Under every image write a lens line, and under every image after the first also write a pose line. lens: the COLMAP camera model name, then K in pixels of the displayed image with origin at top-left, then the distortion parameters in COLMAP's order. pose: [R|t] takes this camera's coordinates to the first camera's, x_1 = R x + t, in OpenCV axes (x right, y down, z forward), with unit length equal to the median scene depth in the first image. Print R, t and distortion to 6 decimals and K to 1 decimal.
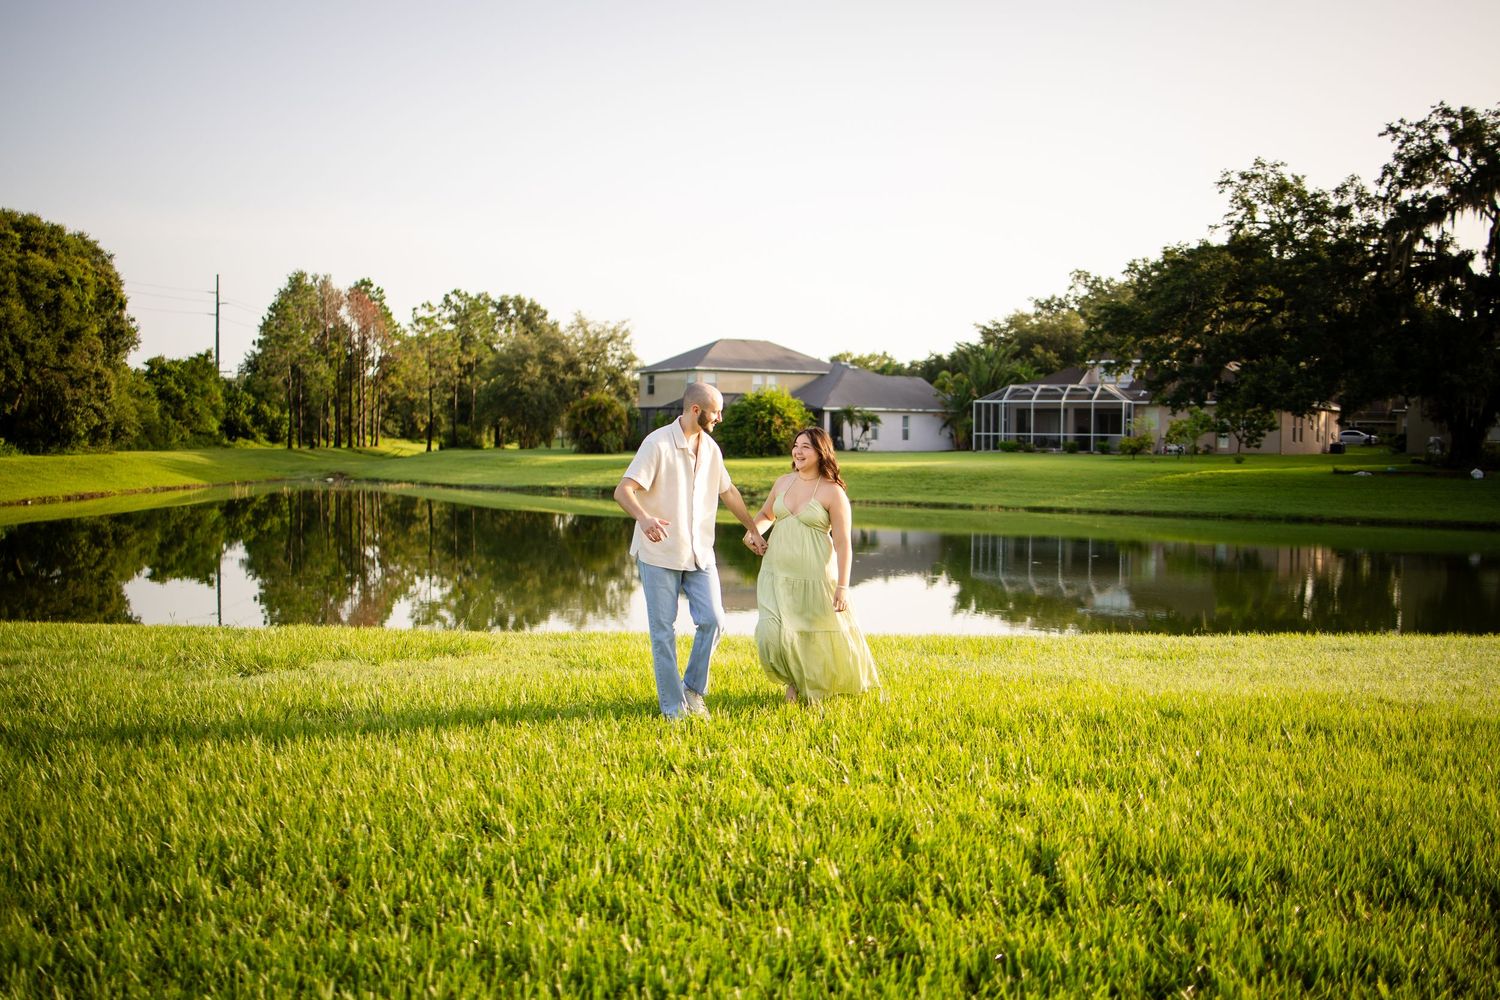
lens RADIAL K [[1586.2, 0, 754.8], [0, 1586.2, 513.5], [0, 0, 1]] dist [-0.080680, 0.086058]
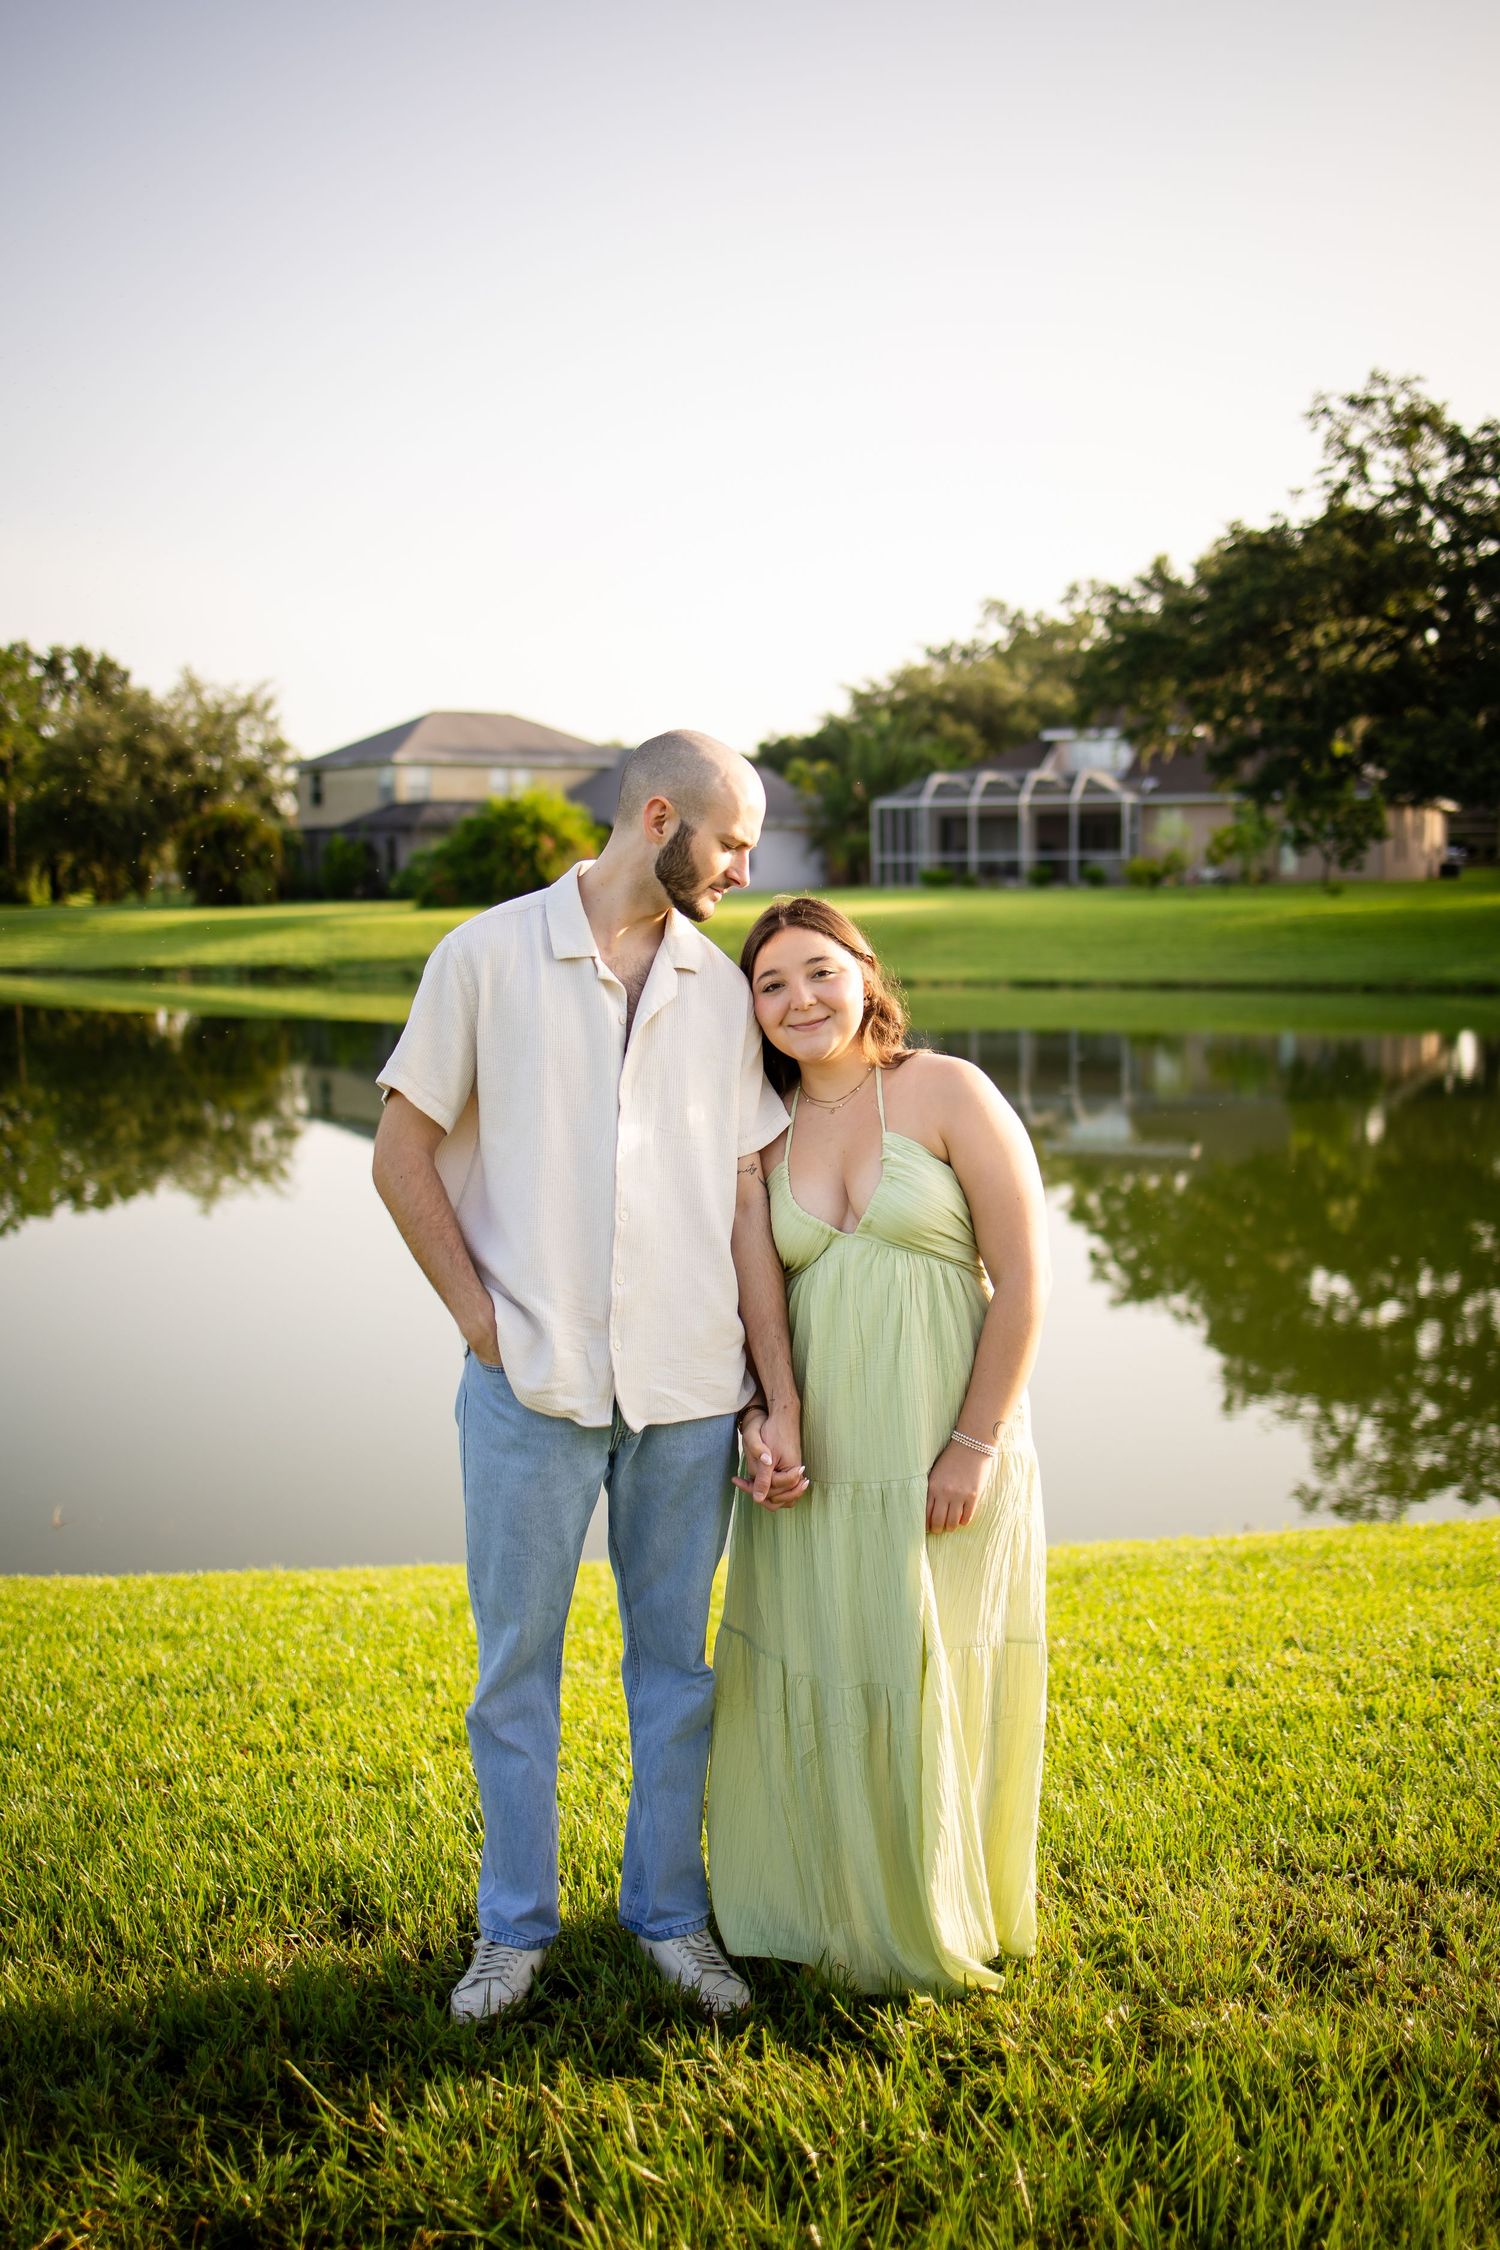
lens RADIAL K [[2375.1, 0, 745.8], [0, 2375.1, 1126.8], [0, 0, 1]] dist [-0.022573, -0.050924]
pose [[0.992304, -0.033833, 0.119111, -0.017673], [0.027112, 0.997971, 0.057602, -0.002113], [-0.120819, -0.053930, 0.991209, 0.103605]]
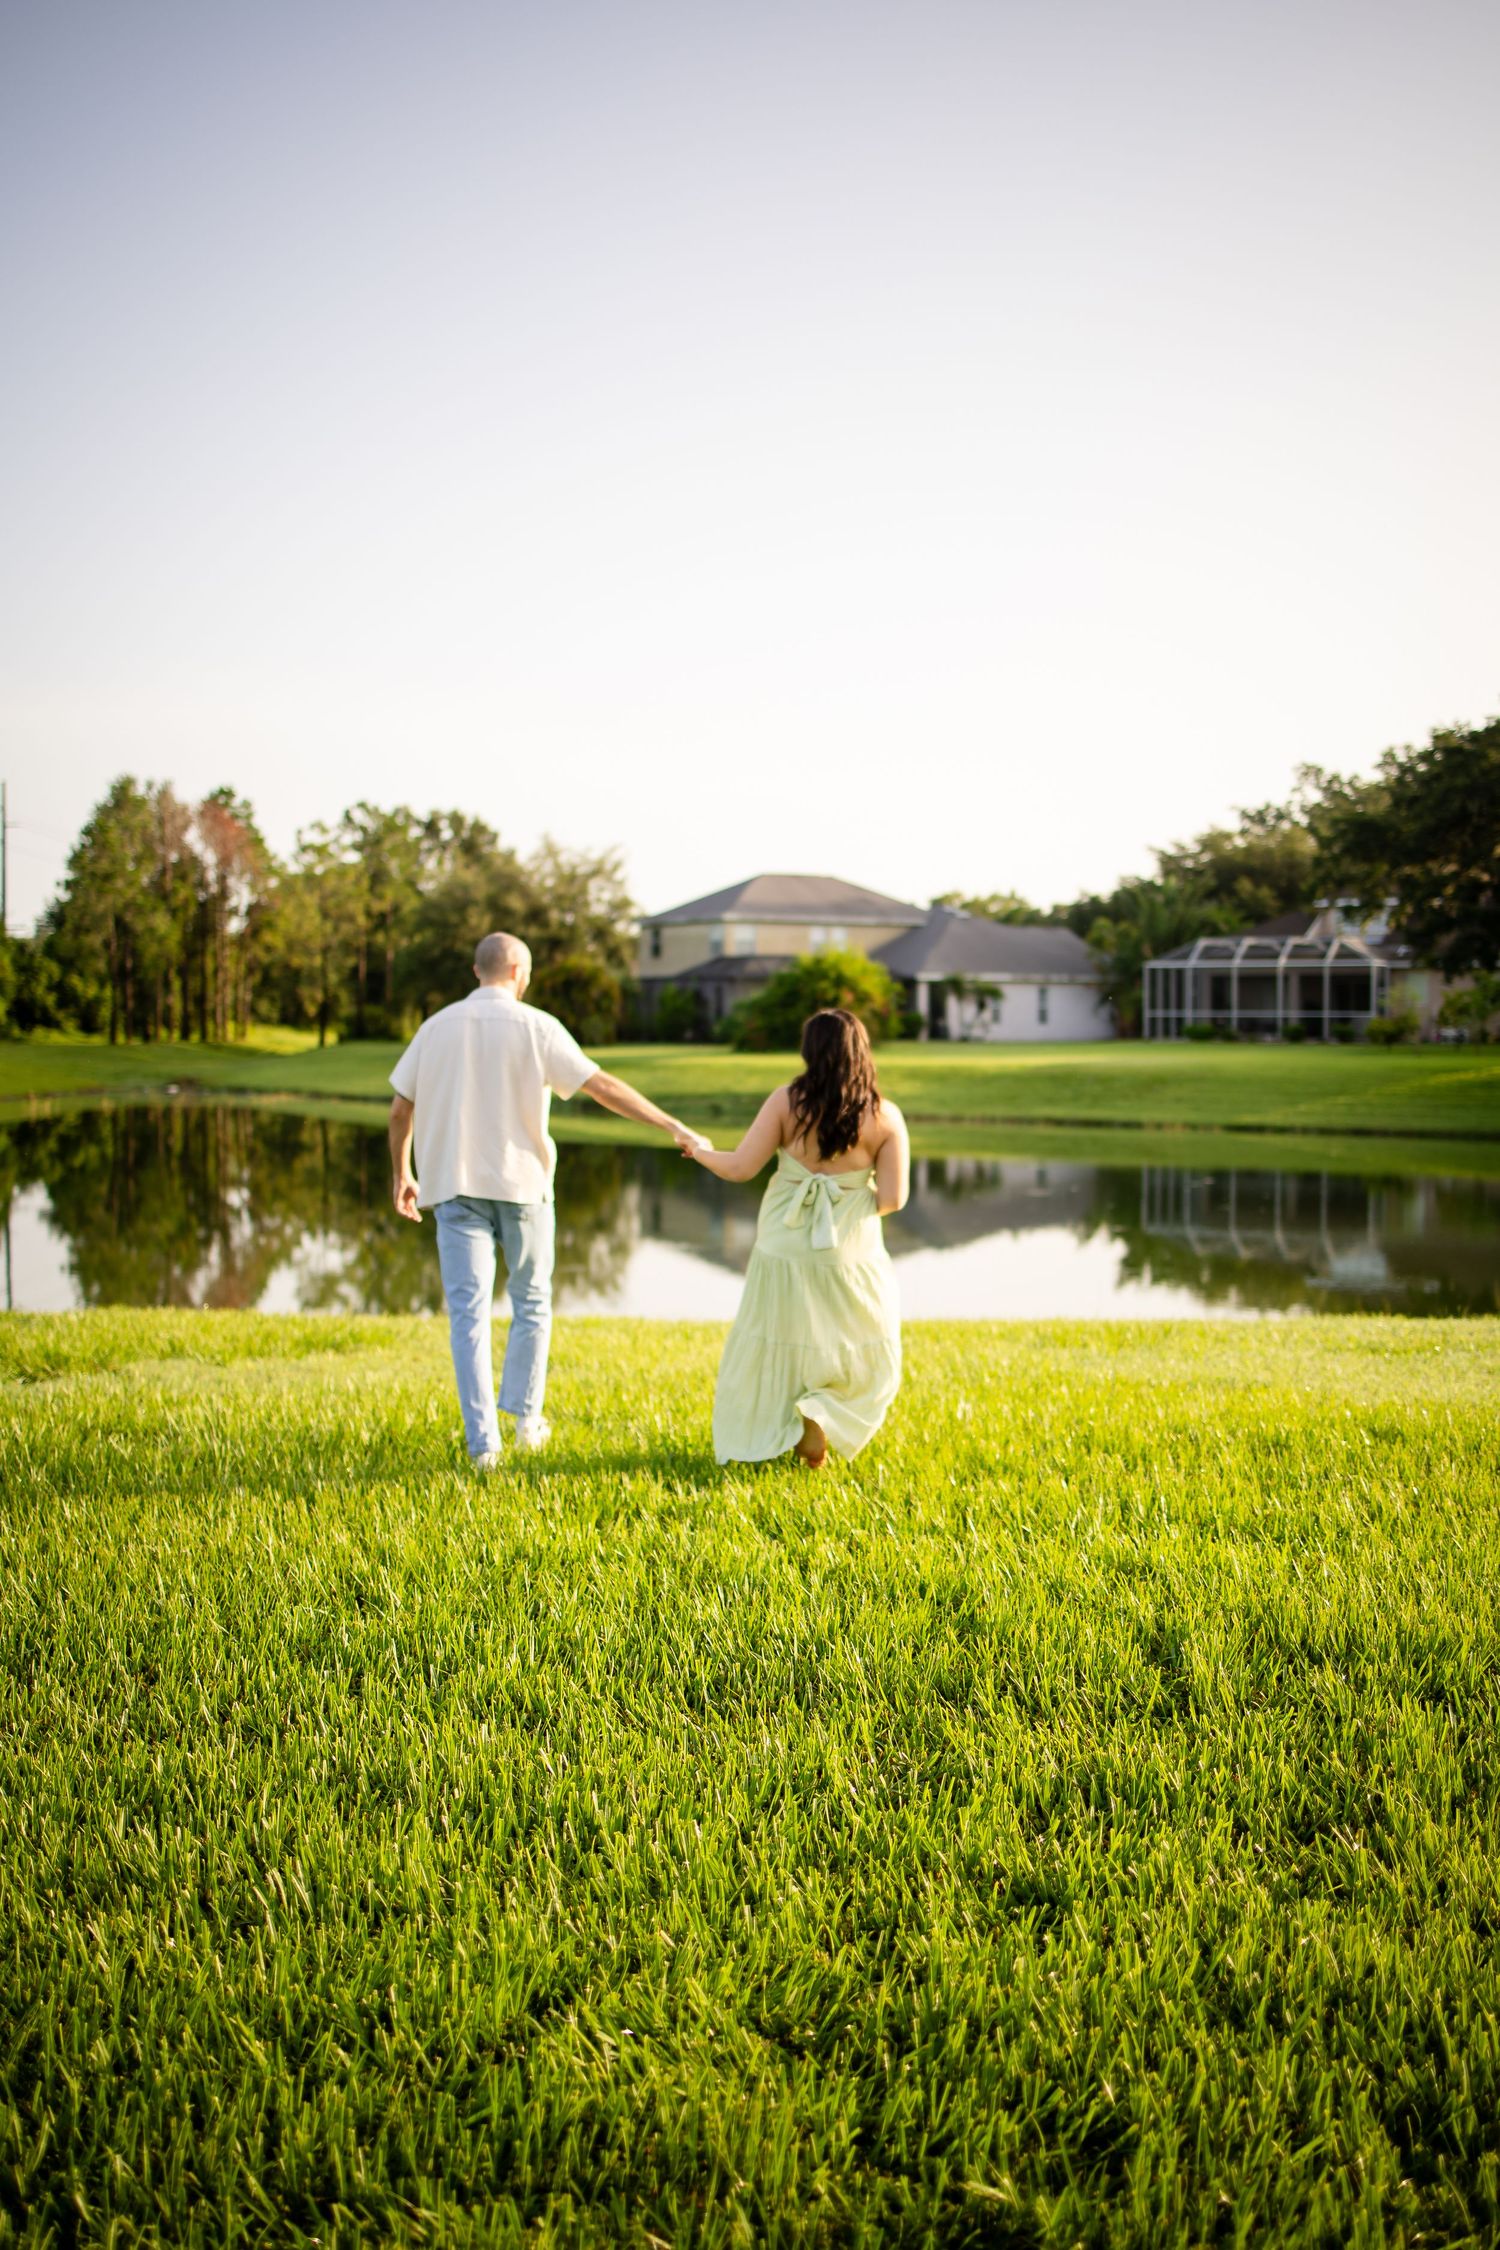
lens RADIAL K [[2408.4, 0, 758.9], [0, 2408.4, 1126.9], [0, 0, 1]] dist [-0.072053, 0.105448]
pose [[0.999683, -0.005743, -0.024534, 0.001674], [0.005645, 0.999976, -0.004068, -0.000127], [0.024557, 0.003928, 0.999691, -0.002503]]
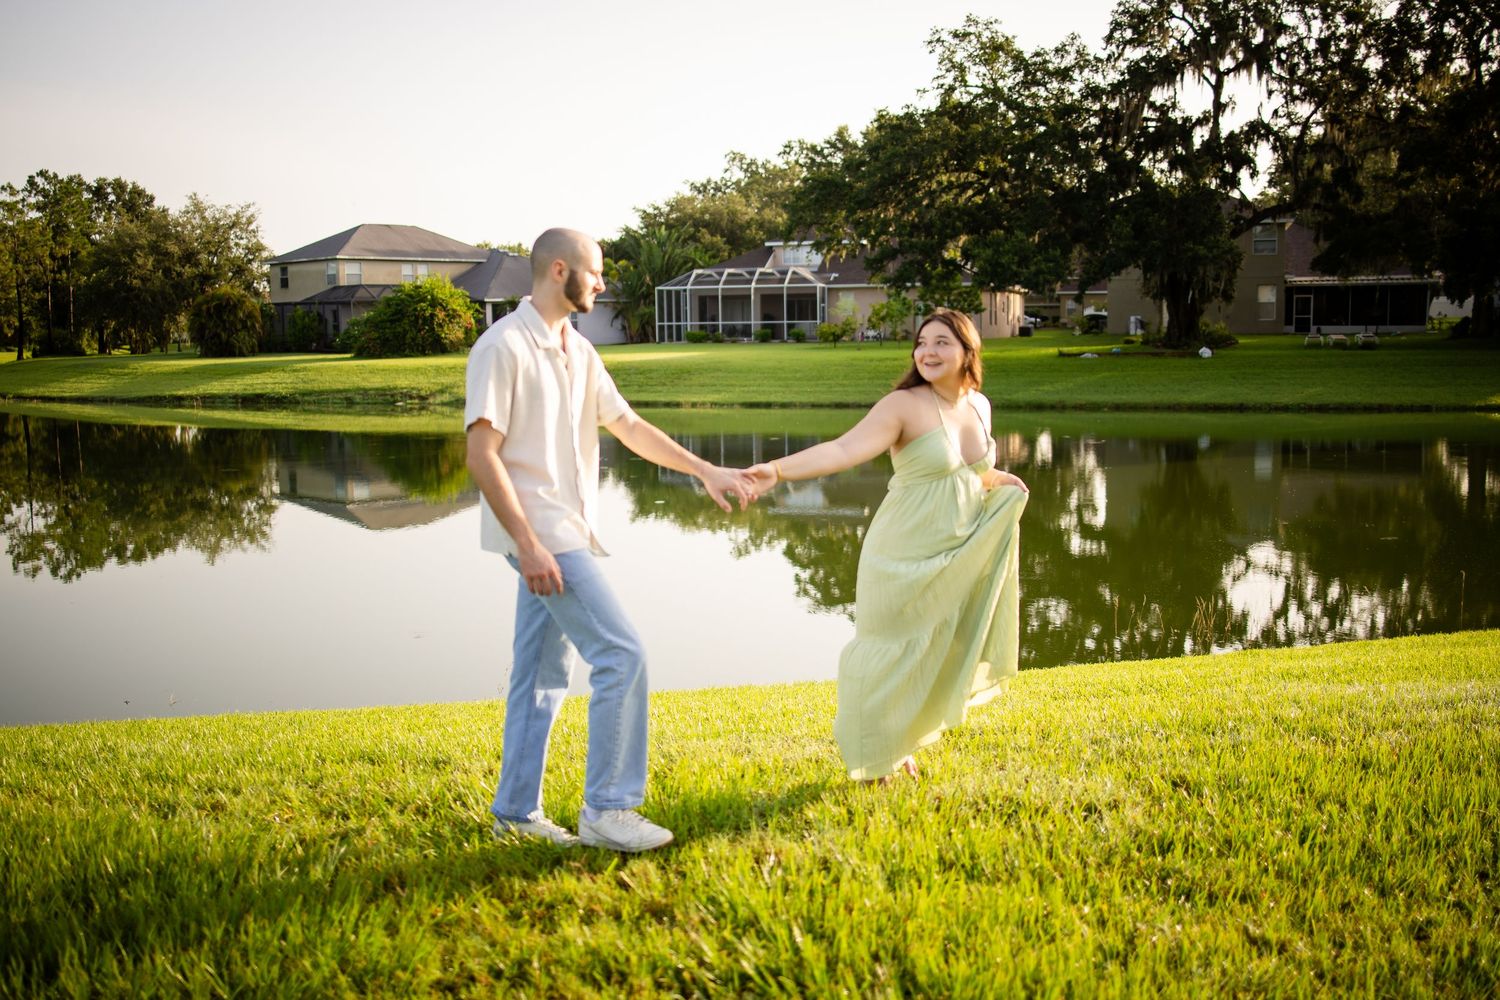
lens RADIAL K [[1596.6, 0, 748.8], [0, 1596.6, 509.4], [0, 0, 1]] dist [-0.052172, 0.024755]
pose [[0.973459, -0.045610, 0.224272, -0.019162], [0.031671, 0.997359, 0.065363, -0.001779], [-0.226661, -0.056525, 0.972332, 0.078479]]
